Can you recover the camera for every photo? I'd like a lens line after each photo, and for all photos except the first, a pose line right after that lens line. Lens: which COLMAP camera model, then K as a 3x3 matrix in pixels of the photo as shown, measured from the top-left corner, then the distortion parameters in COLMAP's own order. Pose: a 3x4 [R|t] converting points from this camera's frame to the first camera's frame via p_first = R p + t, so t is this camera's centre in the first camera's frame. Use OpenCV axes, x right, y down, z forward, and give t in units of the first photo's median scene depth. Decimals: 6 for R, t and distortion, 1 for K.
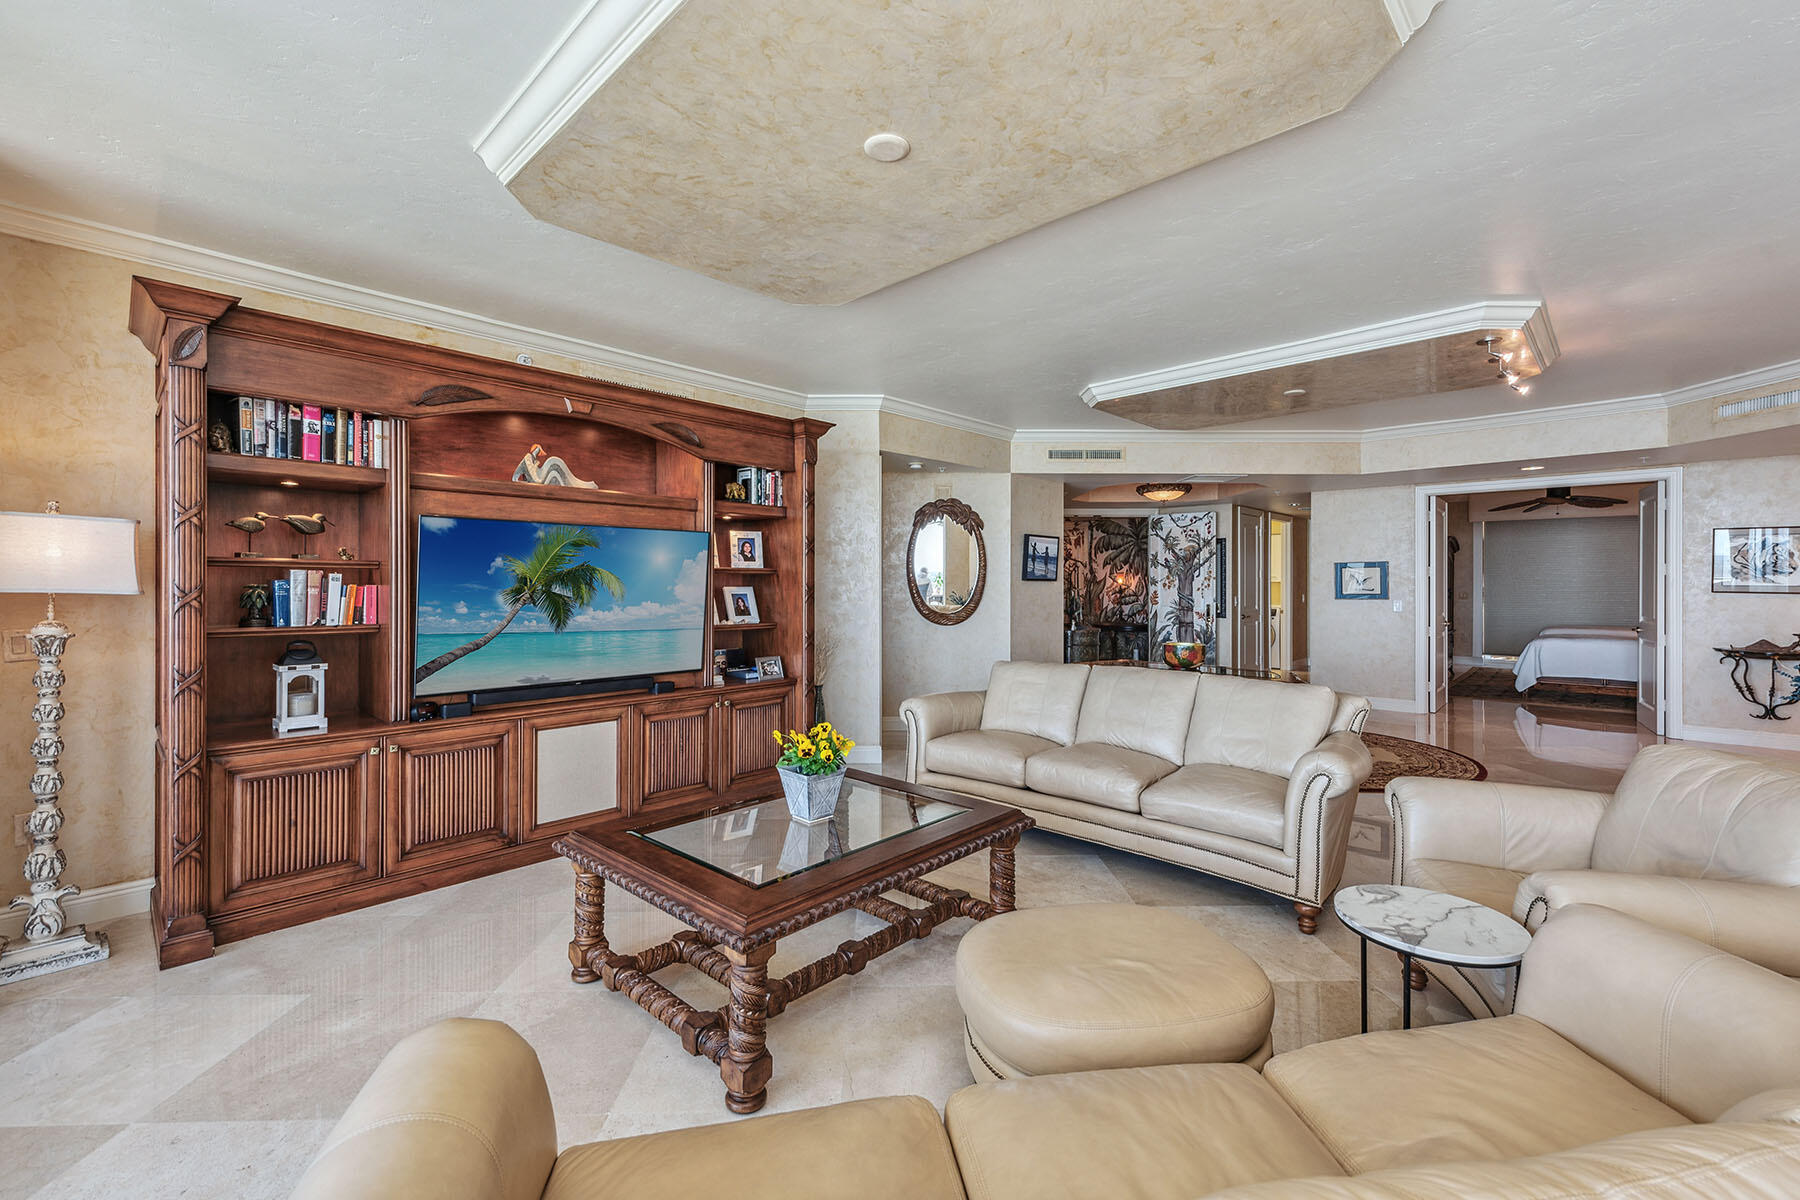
lens RADIAL K [[744.3, 0, 903.8], [0, 744.3, 586.7], [0, 0, 1]] dist [0.001848, -0.000075]
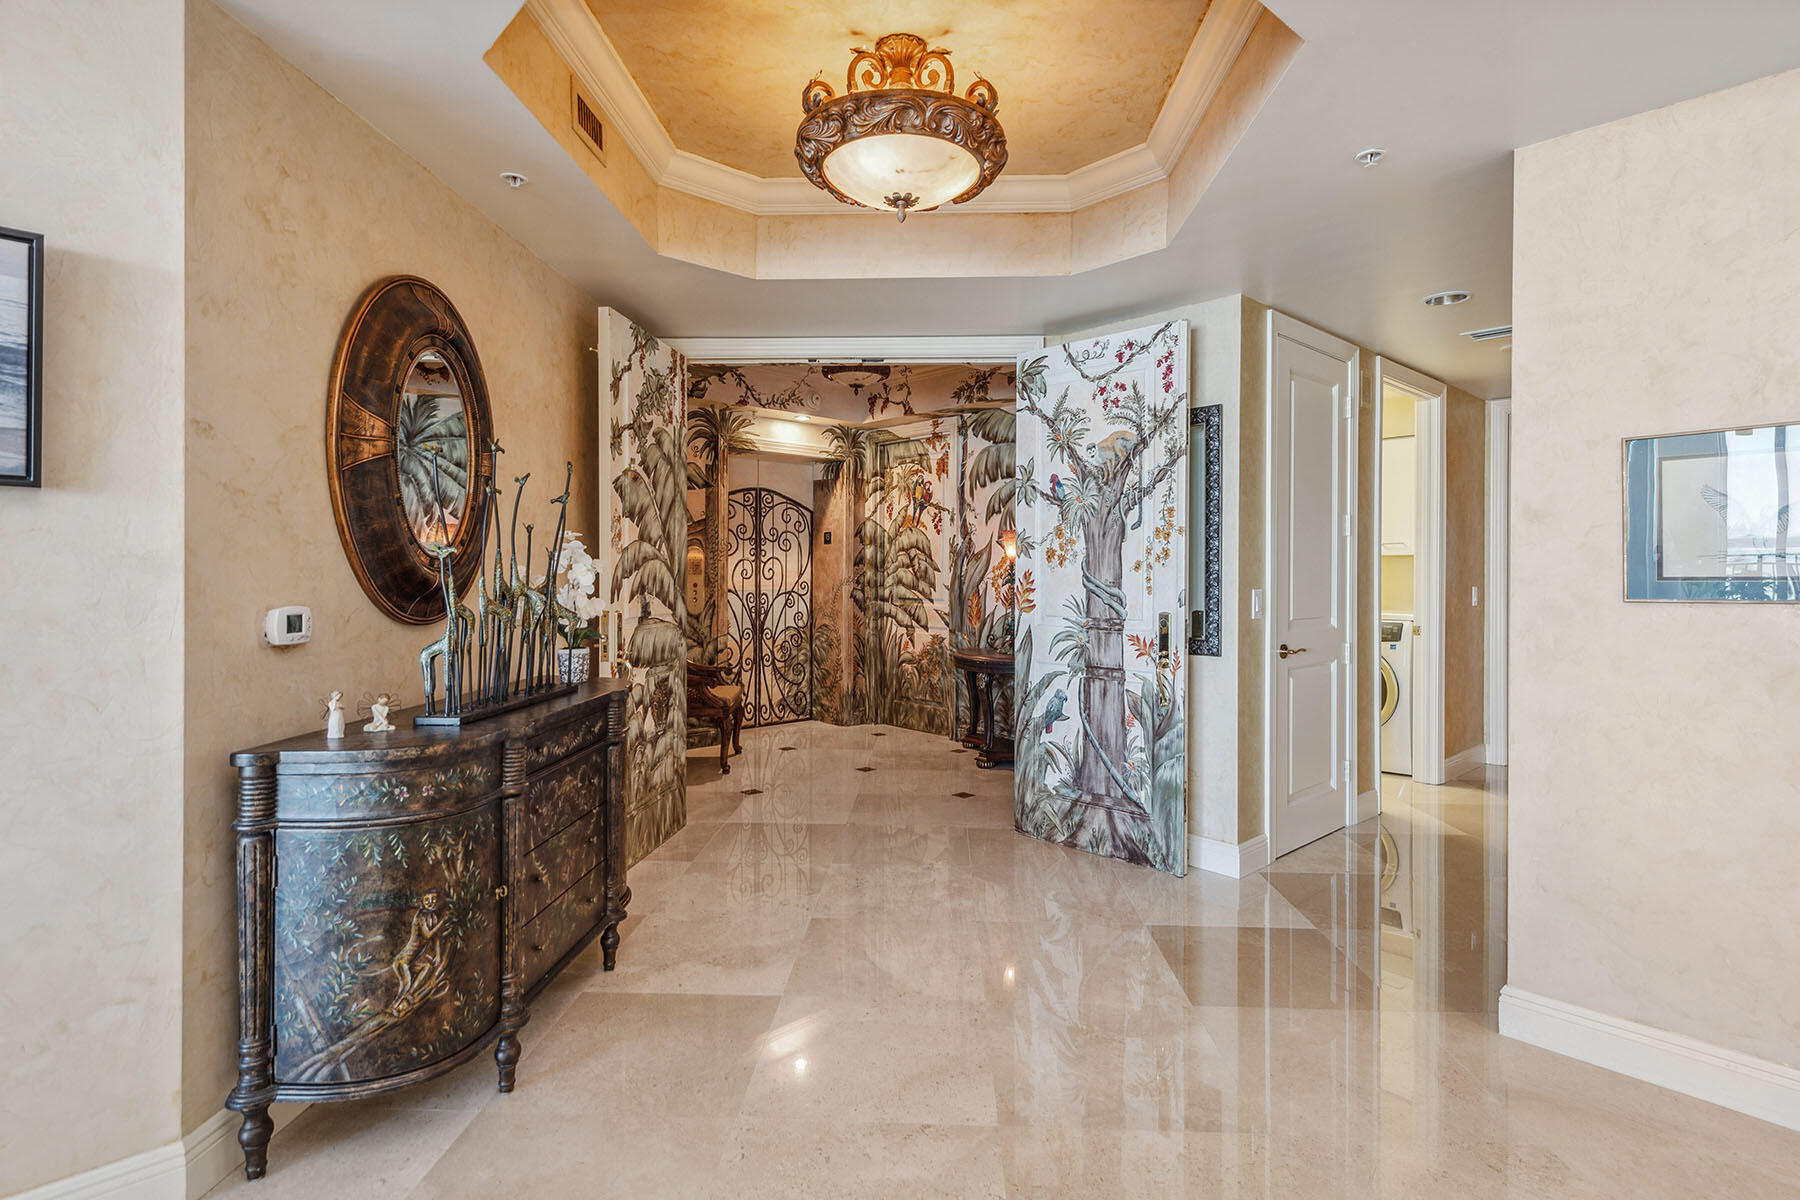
lens RADIAL K [[914.1, 0, 902.1], [0, 914.1, 572.3], [0, 0, 1]] dist [0.000140, -0.000306]
pose [[0.998034, 0.004261, -0.062535, 0.311648], [-0.004771, 0.999956, -0.008016, 0.009763], [0.062498, 0.008298, 0.998011, 0.584343]]
